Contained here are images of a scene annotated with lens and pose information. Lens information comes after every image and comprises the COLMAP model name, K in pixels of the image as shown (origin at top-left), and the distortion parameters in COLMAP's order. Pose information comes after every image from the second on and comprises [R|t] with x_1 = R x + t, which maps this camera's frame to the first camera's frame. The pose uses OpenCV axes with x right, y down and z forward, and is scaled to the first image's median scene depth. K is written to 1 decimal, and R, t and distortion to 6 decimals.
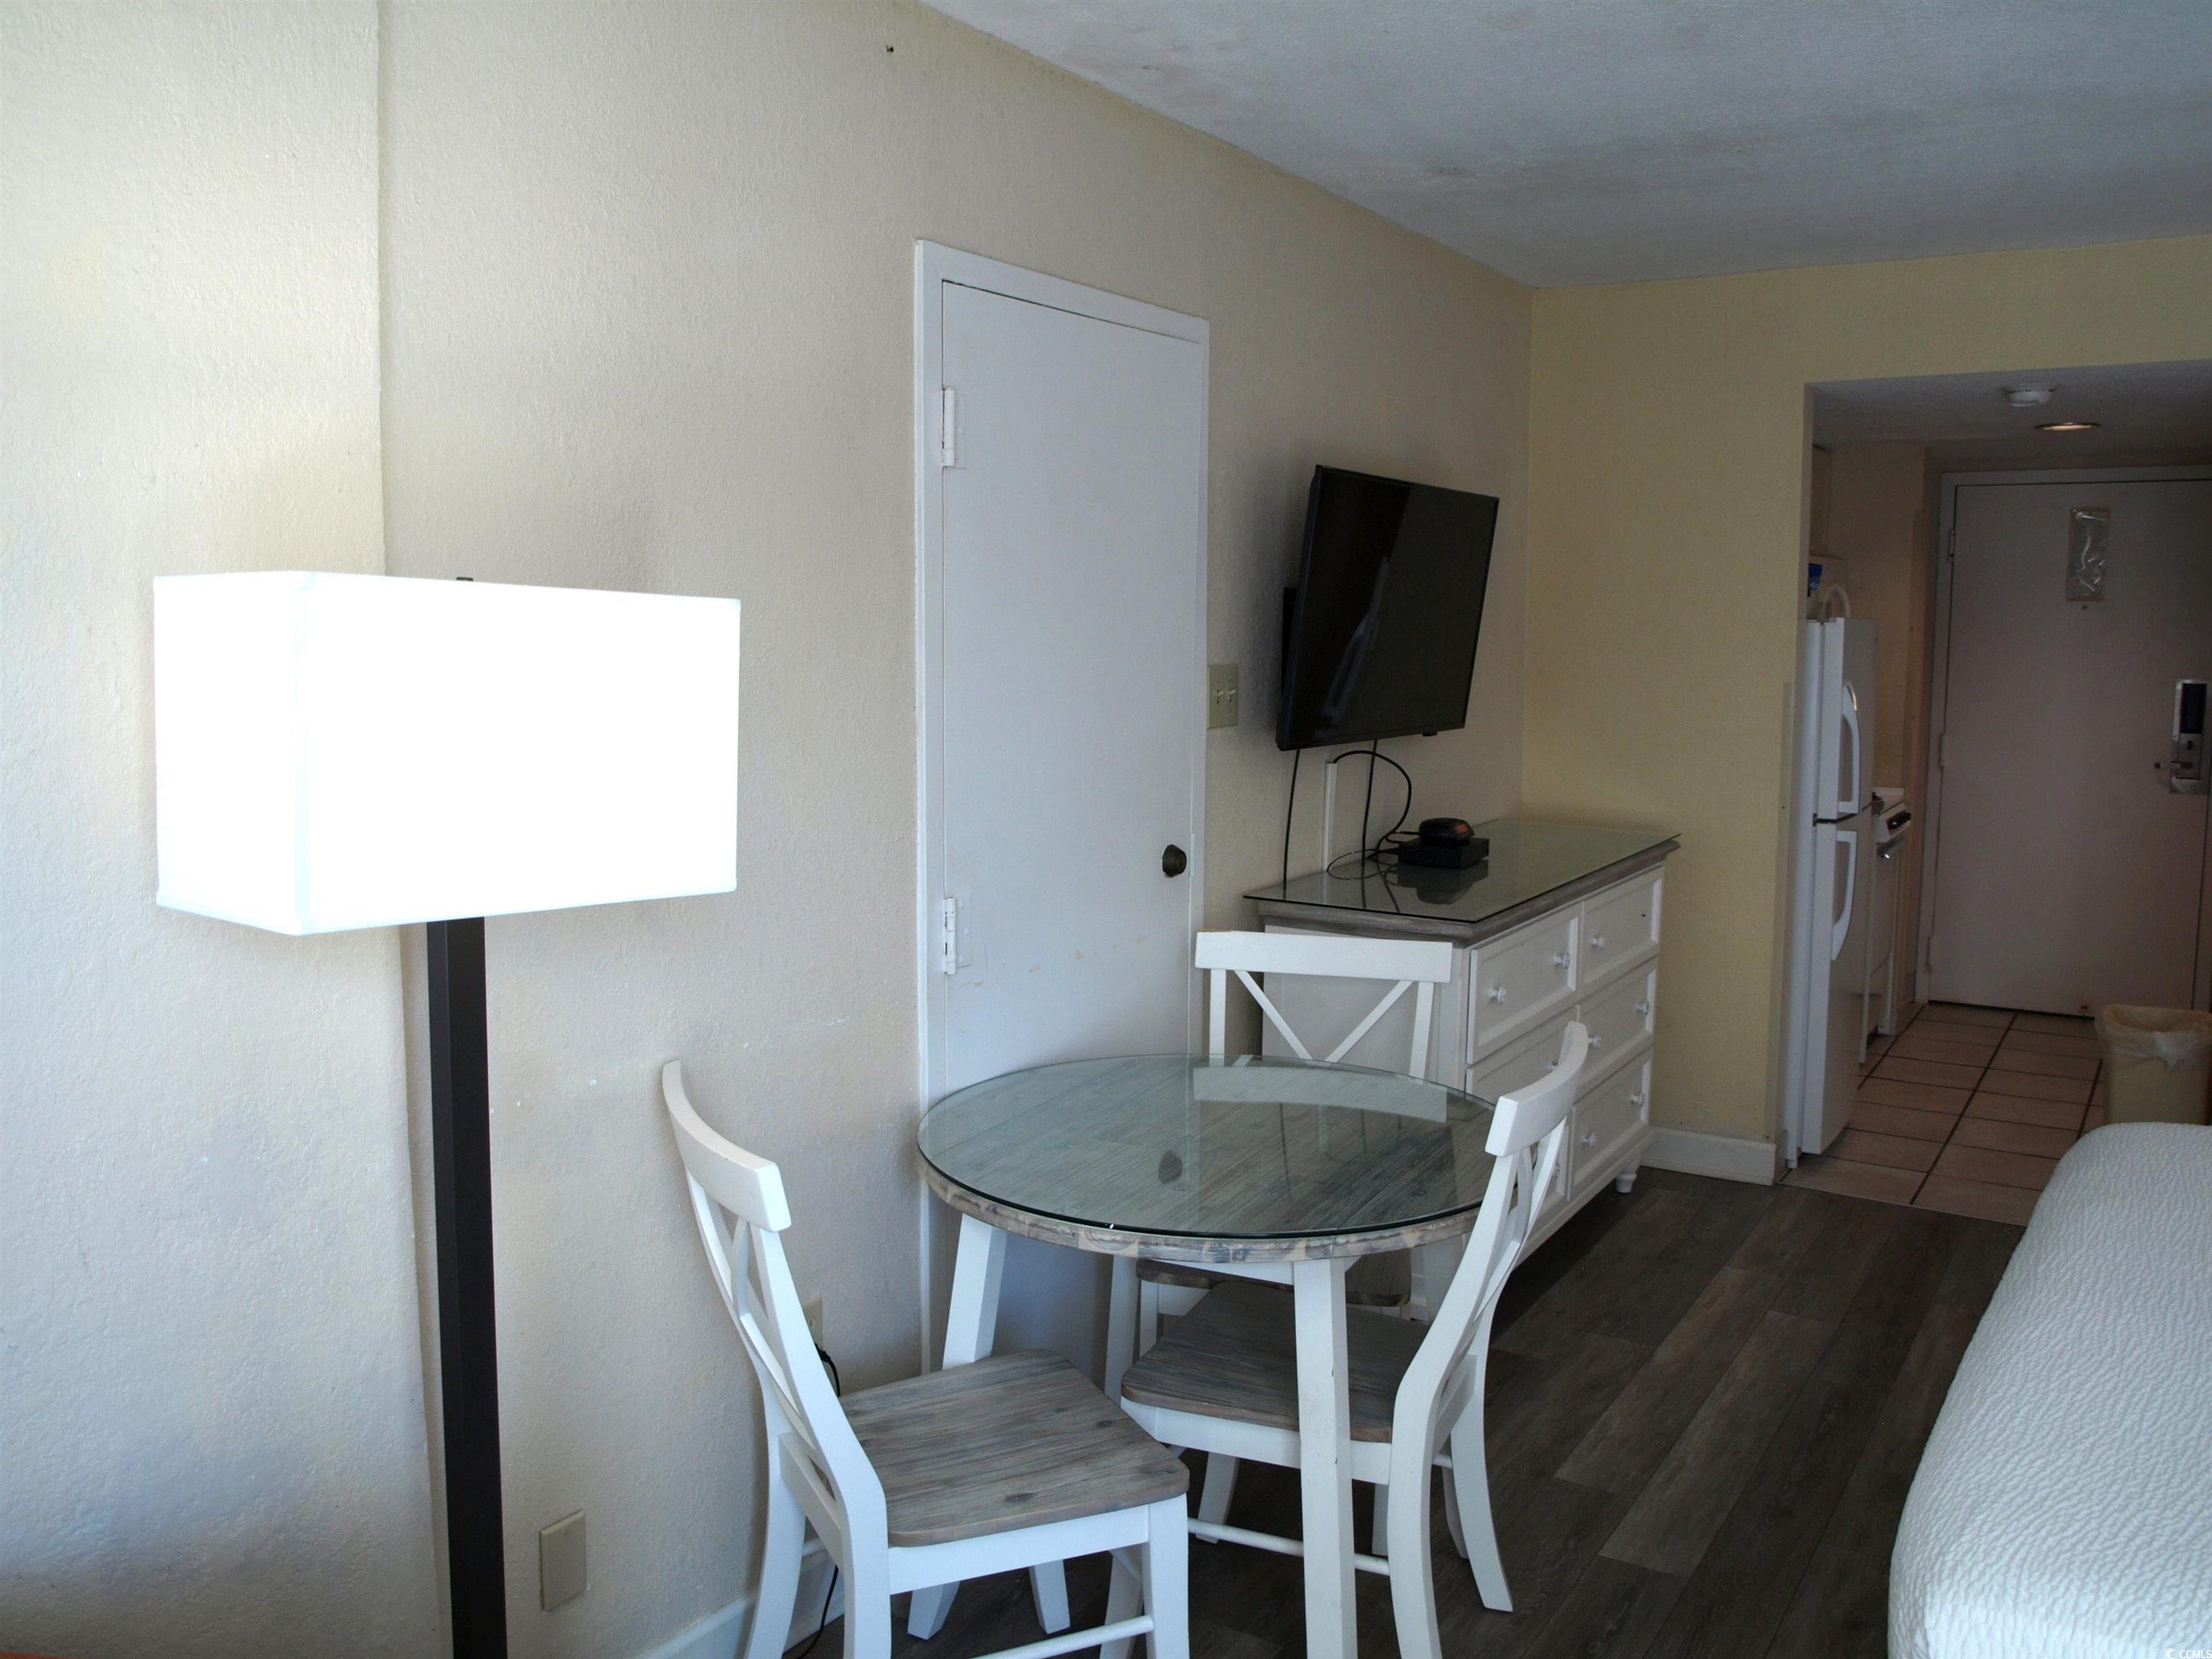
lens RADIAL K [[1745.6, 0, 1107.2], [0, 1745.6, 772.6], [0, 0, 1]] dist [-0.083984, 0.052116]
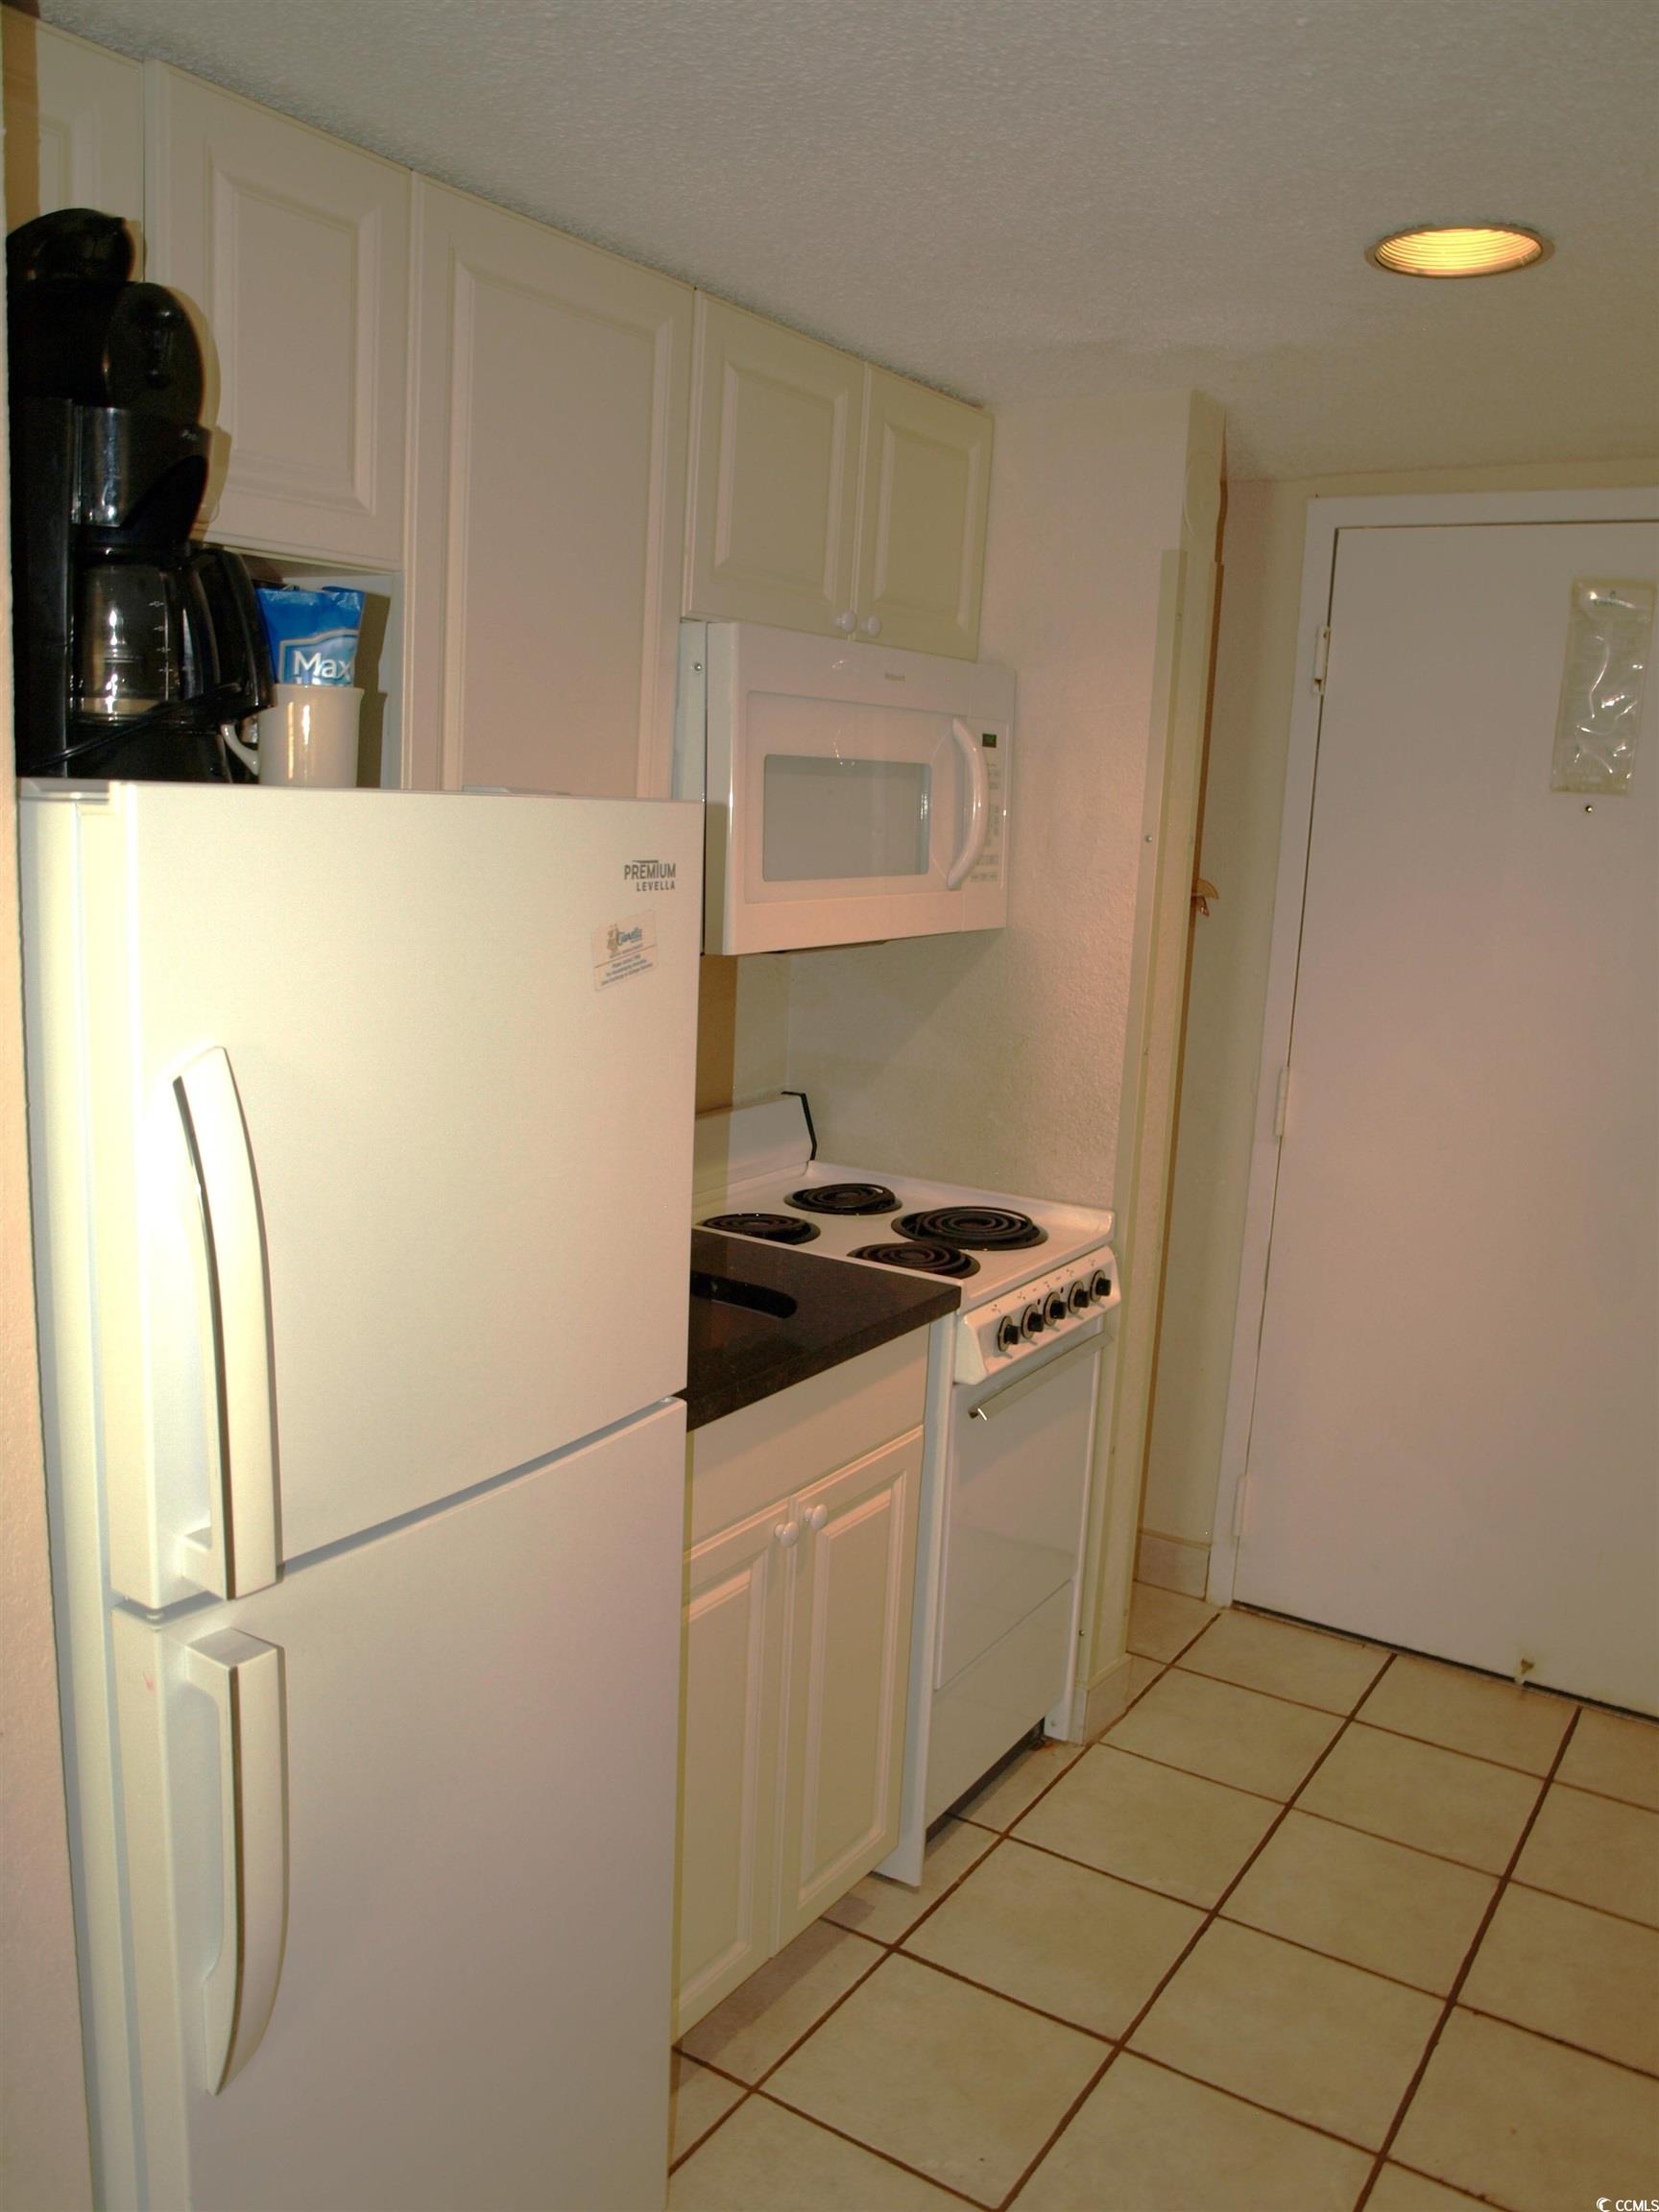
lens RADIAL K [[1745.6, 0, 829.5], [0, 1745.6, 1106.0], [0, 0, 1]] dist [-0.083984, 0.052116]
pose [[0.999076, 0.040684, 0.013841, 0.571997], [-0.041755, 0.995174, 0.088801, -0.078826], [-0.010162, -0.089297, 0.995953, 0.845840]]
